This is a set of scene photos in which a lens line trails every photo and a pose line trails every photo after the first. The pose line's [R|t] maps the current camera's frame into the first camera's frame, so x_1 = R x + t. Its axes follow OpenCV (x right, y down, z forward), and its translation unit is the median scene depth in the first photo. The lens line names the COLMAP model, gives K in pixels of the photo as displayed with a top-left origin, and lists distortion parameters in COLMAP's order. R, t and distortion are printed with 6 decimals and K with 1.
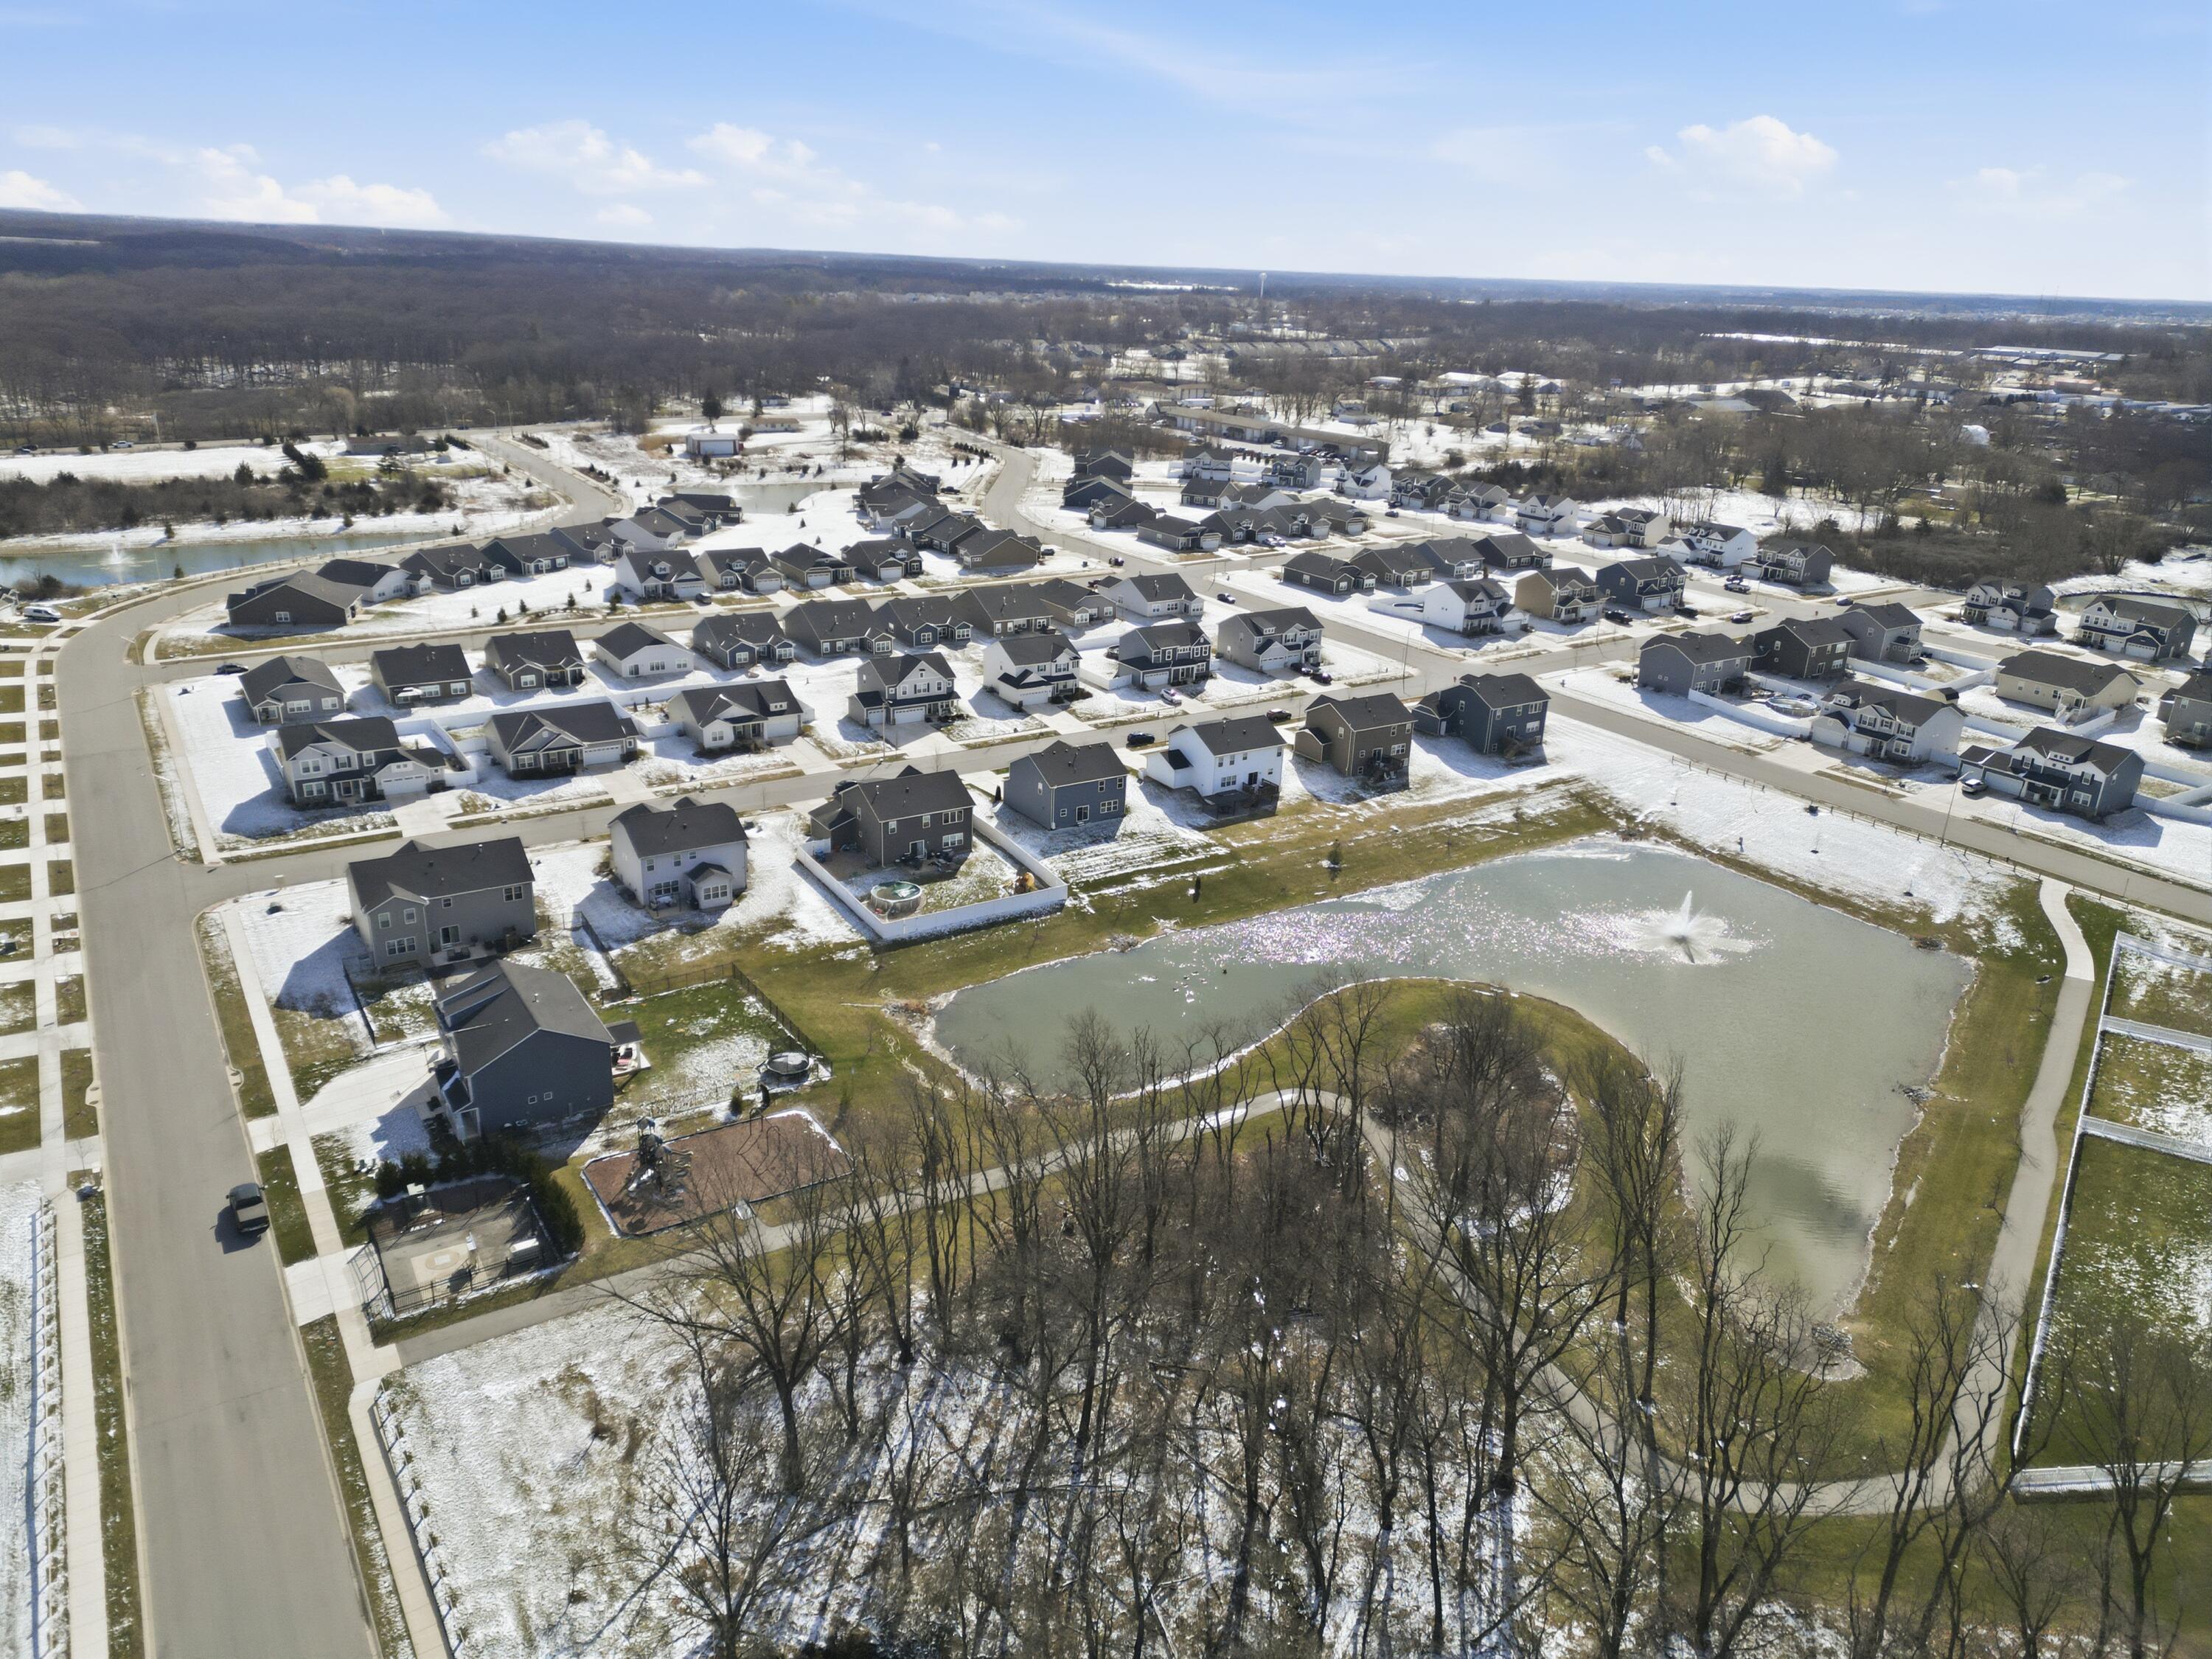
lens RADIAL K [[1521.6, 0, 1103.1], [0, 1521.6, 822.7], [0, 0, 1]] dist [0.107769, -0.117879]
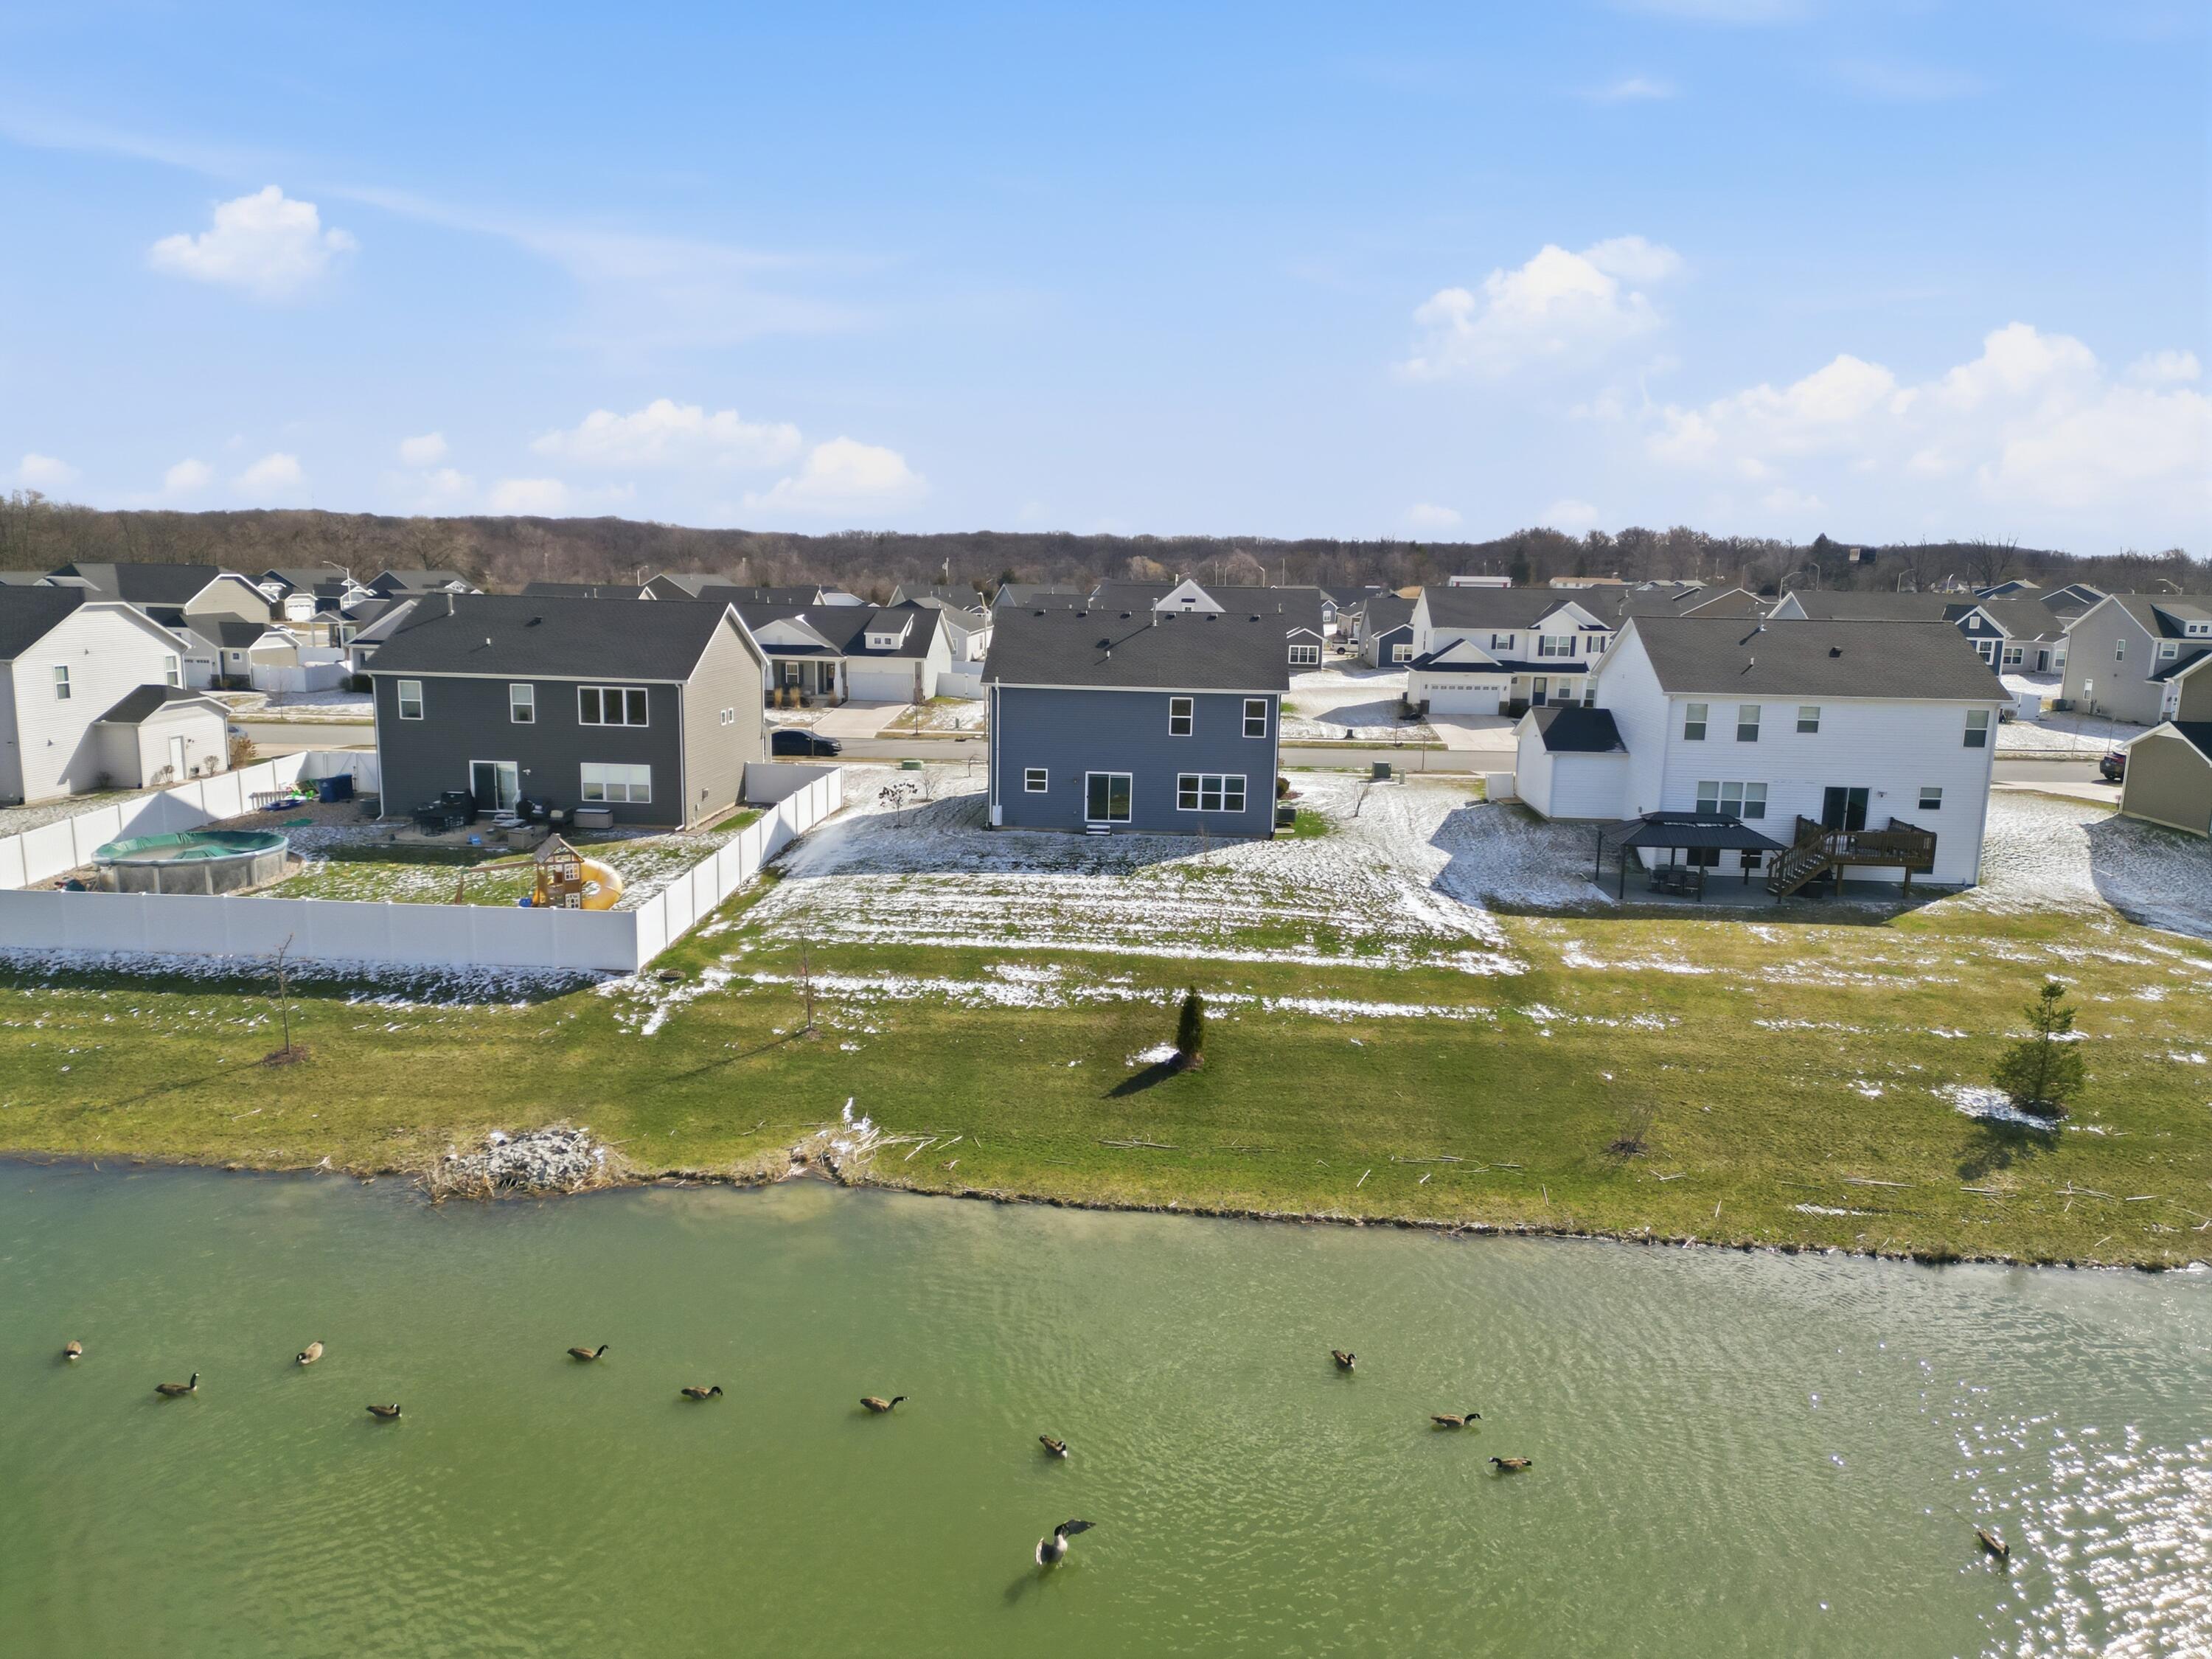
lens RADIAL K [[1521.6, 0, 1103.1], [0, 1521.6, 822.7], [0, 0, 1]] dist [0.107769, -0.117879]
pose [[0.803825, 0.079883, -0.589478, 0.159795], [-0.196688, 0.970899, -0.136638, 0.039315], [0.561409, 0.225776, 0.796144, 0.717100]]
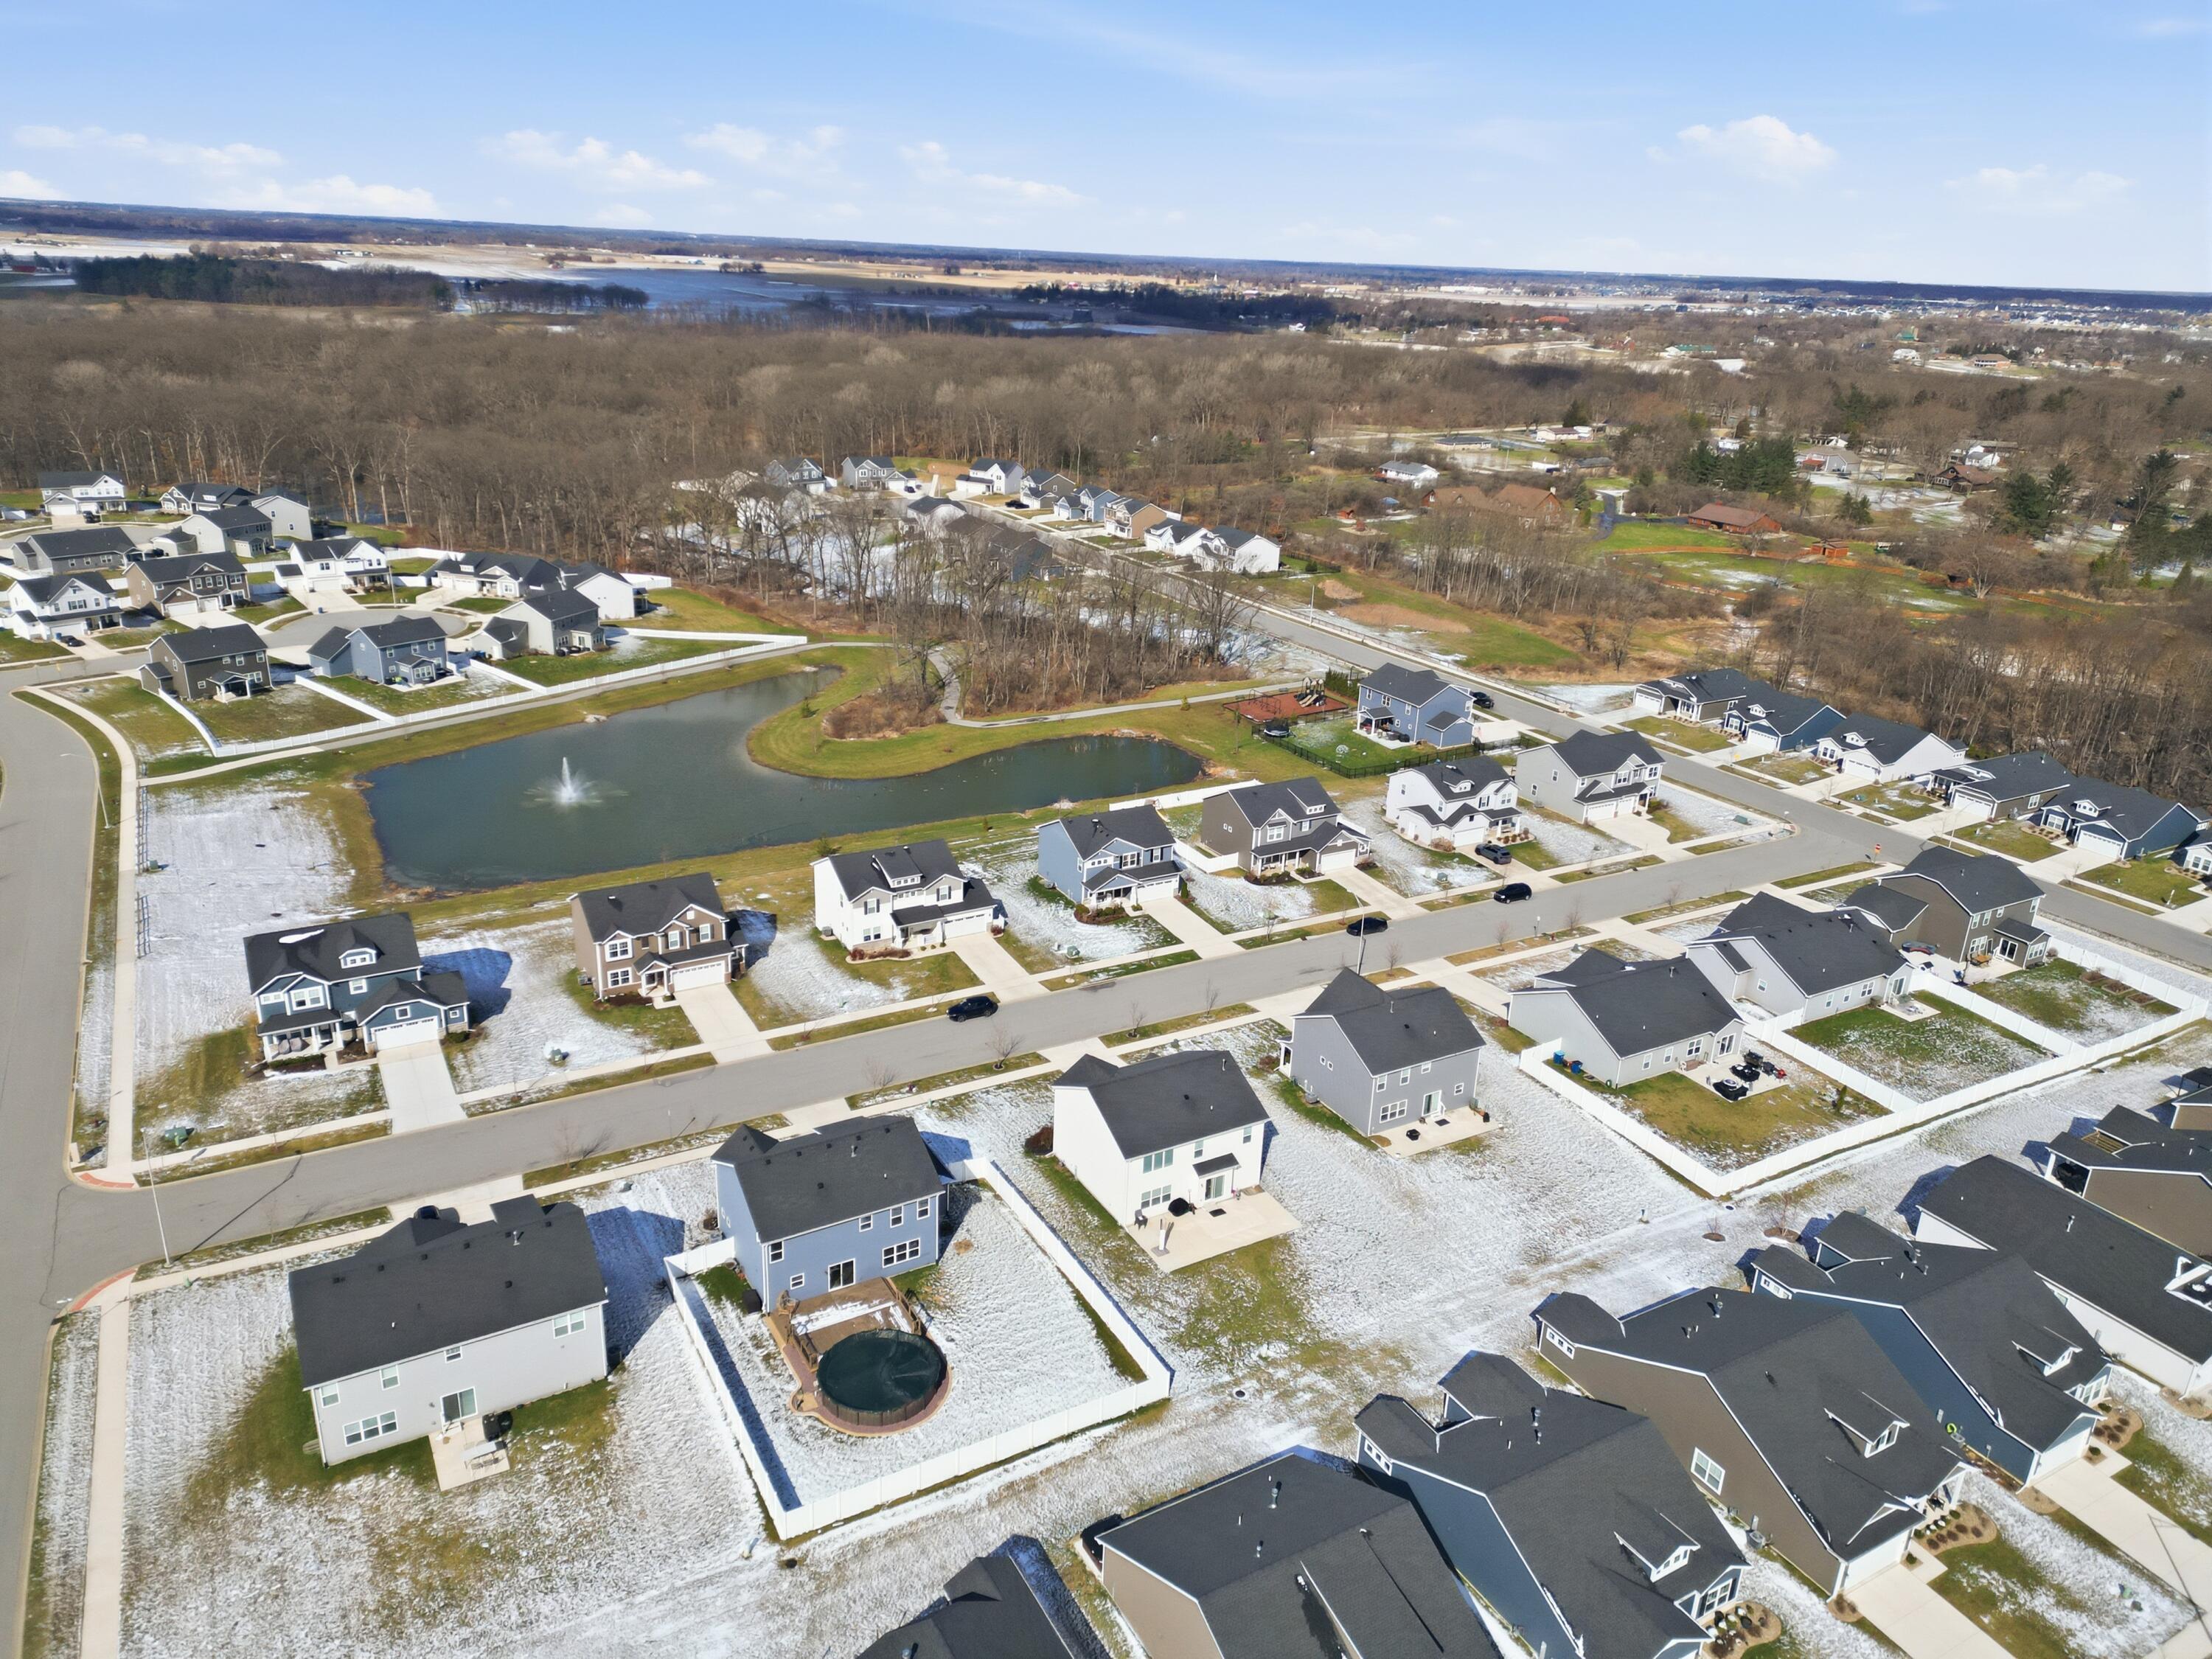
lens RADIAL K [[1526.7, 0, 1114.4], [0, 1526.7, 807.8], [0, 0, 1]] dist [0.099742, -0.104028]
pose [[-0.995547, -0.091803, 0.021393, -0.042746], [-0.056504, 0.762846, 0.644107, -0.587264], [-0.075451, 0.640030, -0.764636, 1.598001]]
